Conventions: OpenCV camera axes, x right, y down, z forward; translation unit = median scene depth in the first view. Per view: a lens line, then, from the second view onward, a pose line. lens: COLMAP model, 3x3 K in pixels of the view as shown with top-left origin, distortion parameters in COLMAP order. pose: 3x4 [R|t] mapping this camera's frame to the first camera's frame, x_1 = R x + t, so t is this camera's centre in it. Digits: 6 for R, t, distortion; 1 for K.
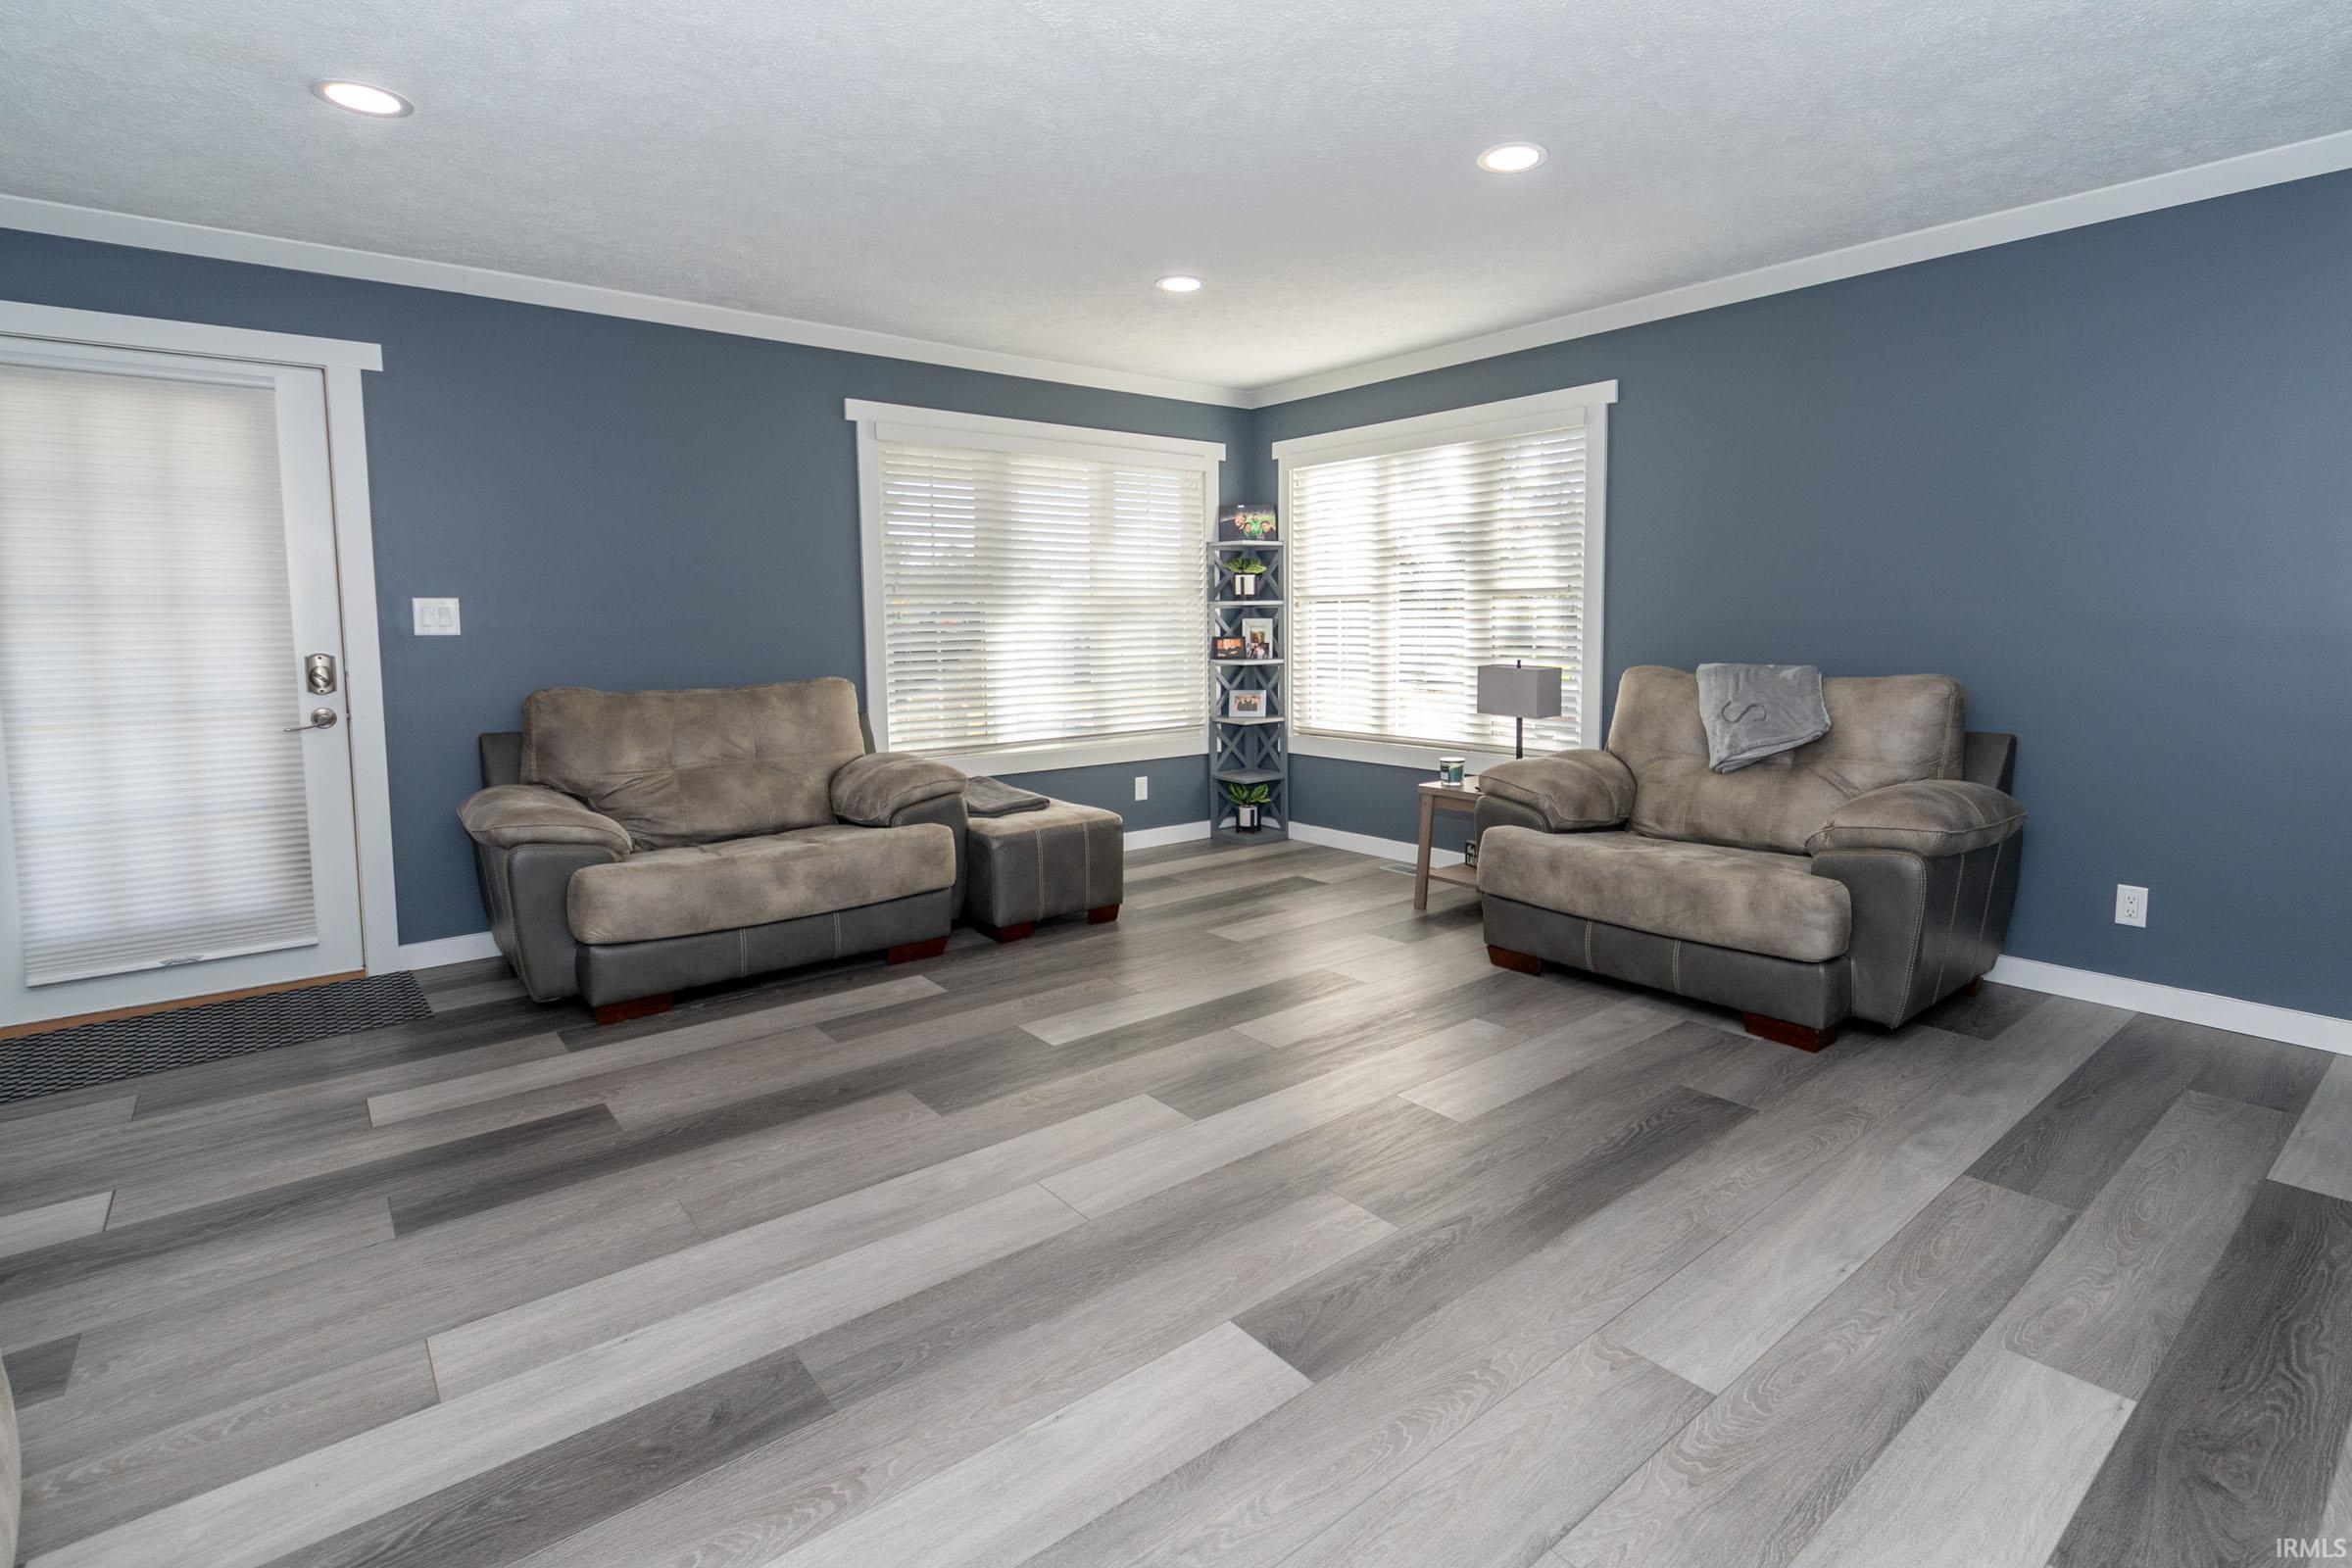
lens RADIAL K [[1146.3, 0, 1227.5], [0, 1146.3, 702.6], [0, 0, 1]] dist [0.004915, 0.002260]
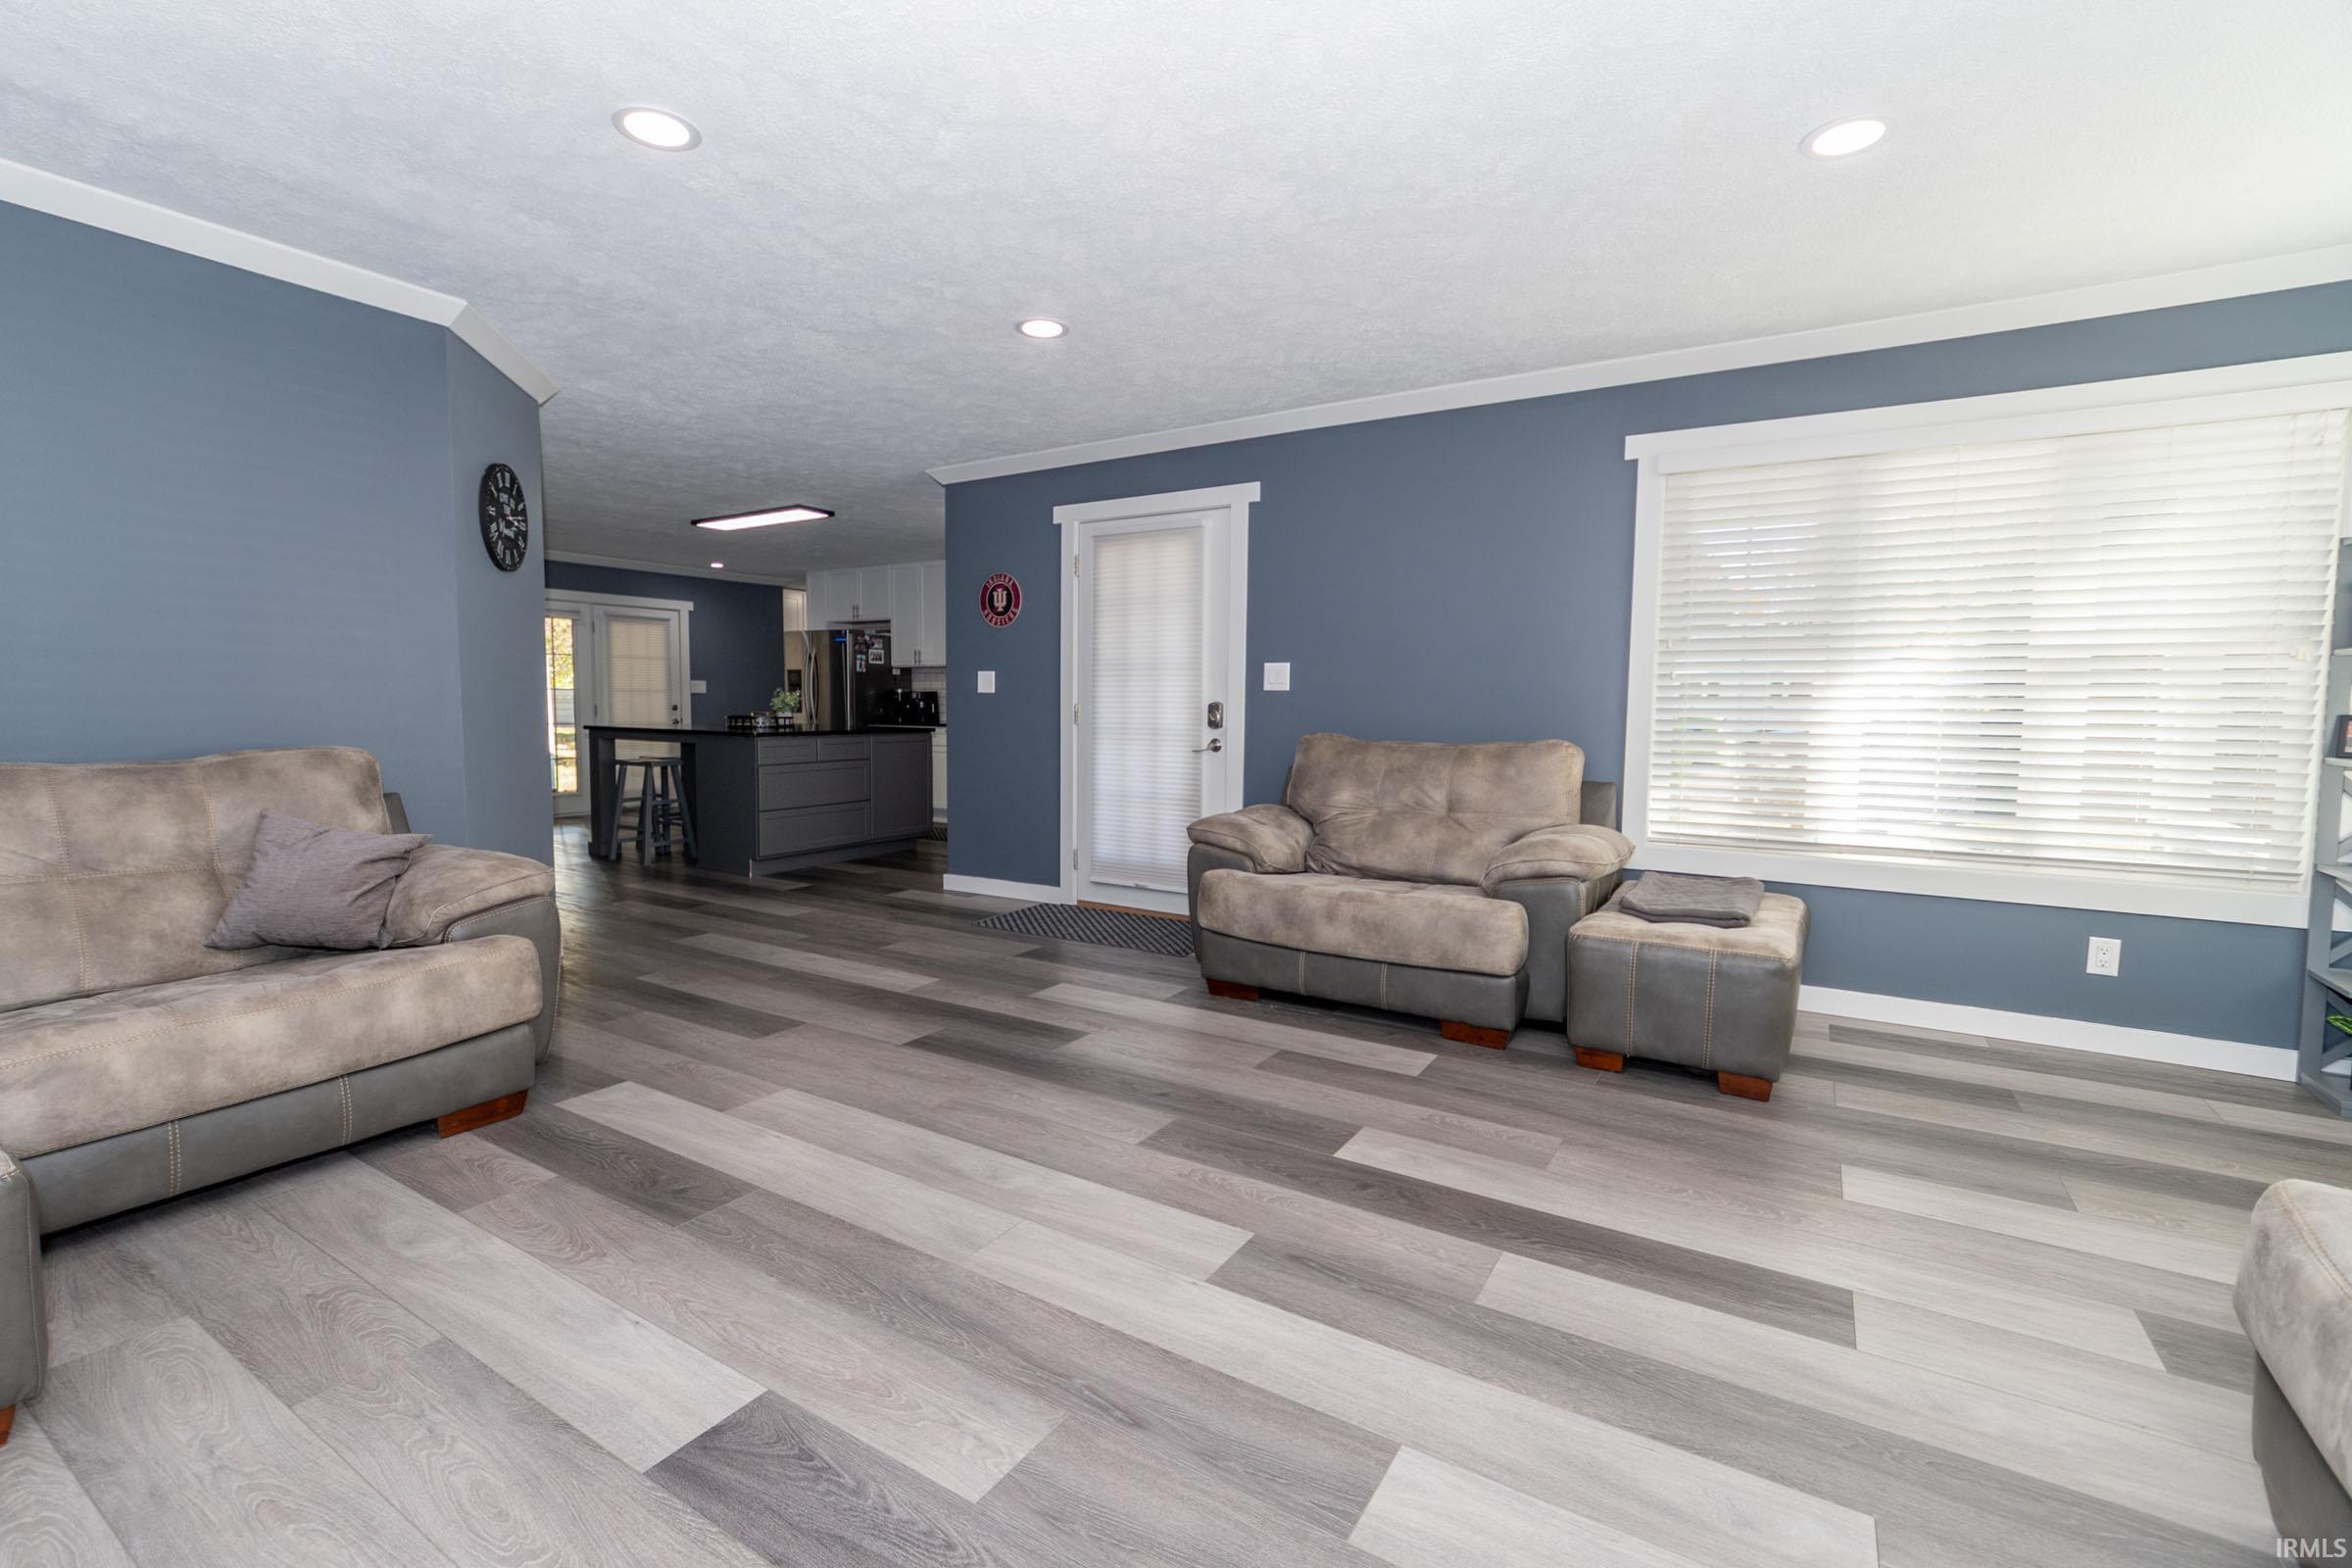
lens RADIAL K [[1026.9, 0, 1173.8], [0, 1026.9, 780.8], [0, 0, 1]] dist [-0.001751, 0.001891]
pose [[0.305632, 0.083957, -0.948441, 0.421565], [-0.083400, 0.994637, 0.061170, -0.016292], [0.948490, 0.060404, 0.310995, 0.505571]]
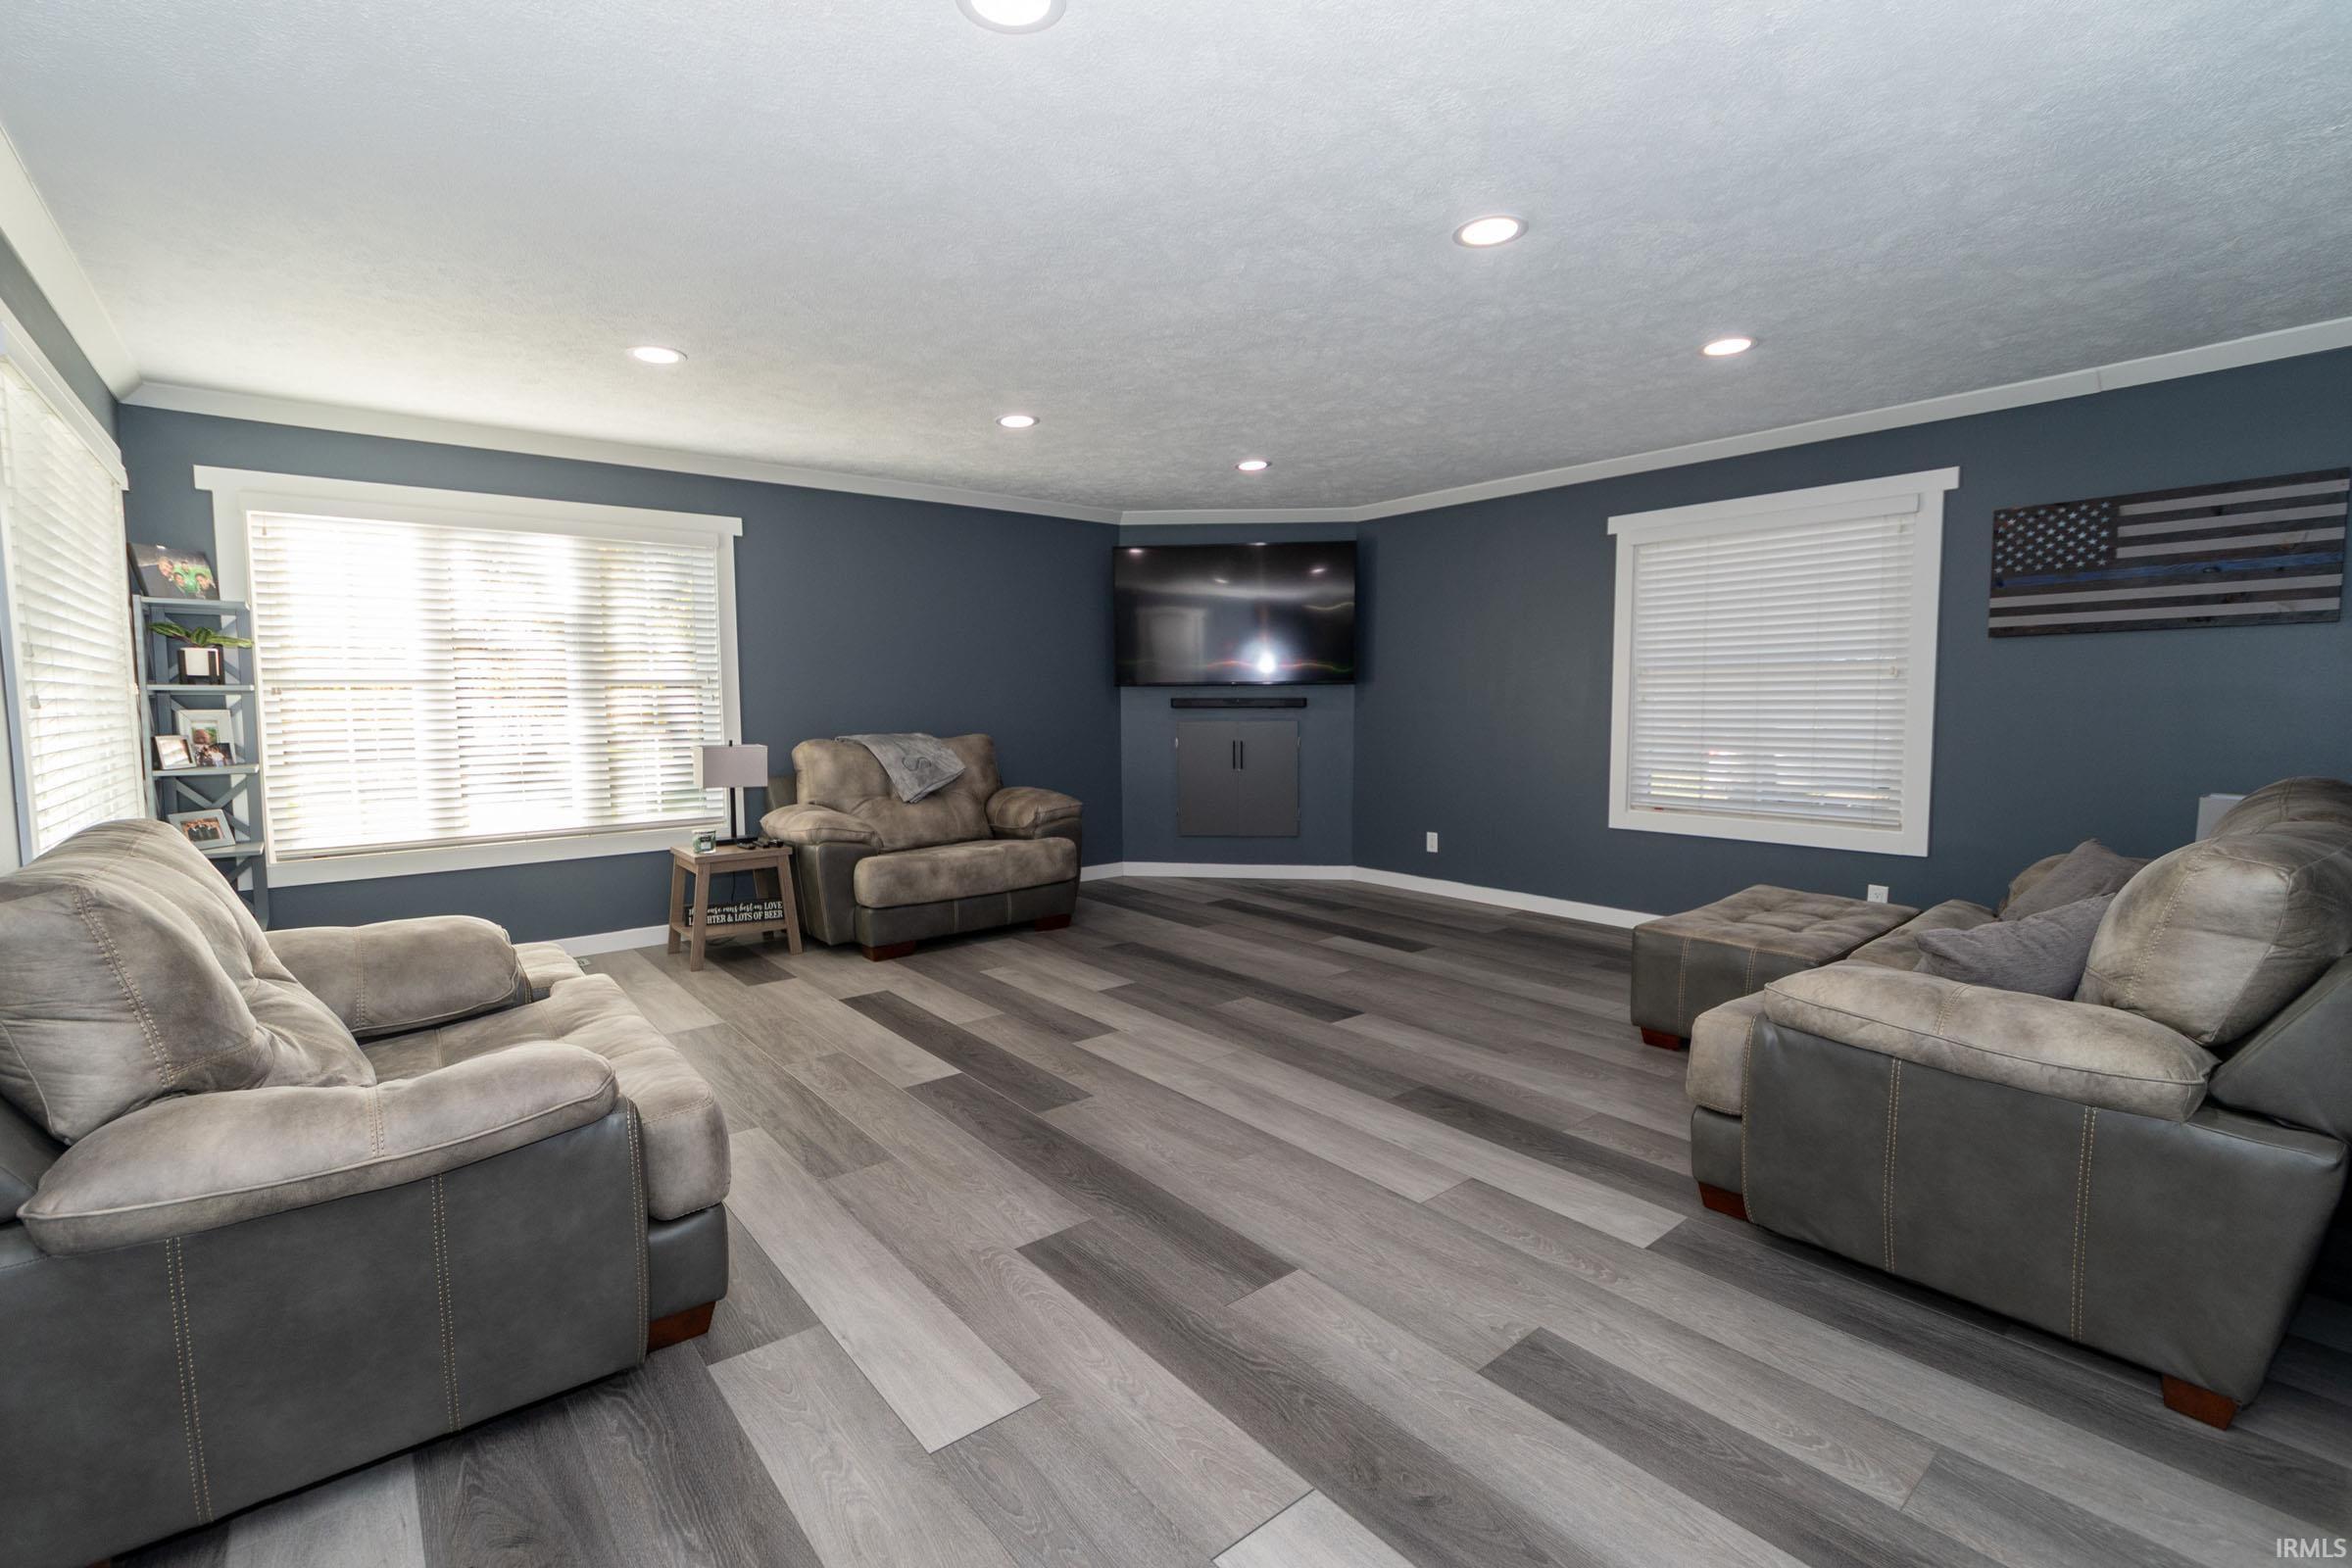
lens RADIAL K [[1026.9, 0, 1174.8], [0, 1026.9, 780.1], [0, 0, 1]] dist [-0.001751, 0.001891]
pose [[0.013022, -0.071989, 0.997320, -0.933400], [0.083613, 0.993990, 0.070656, -0.038001], [-0.996413, 0.082469, 0.018963, 0.600069]]
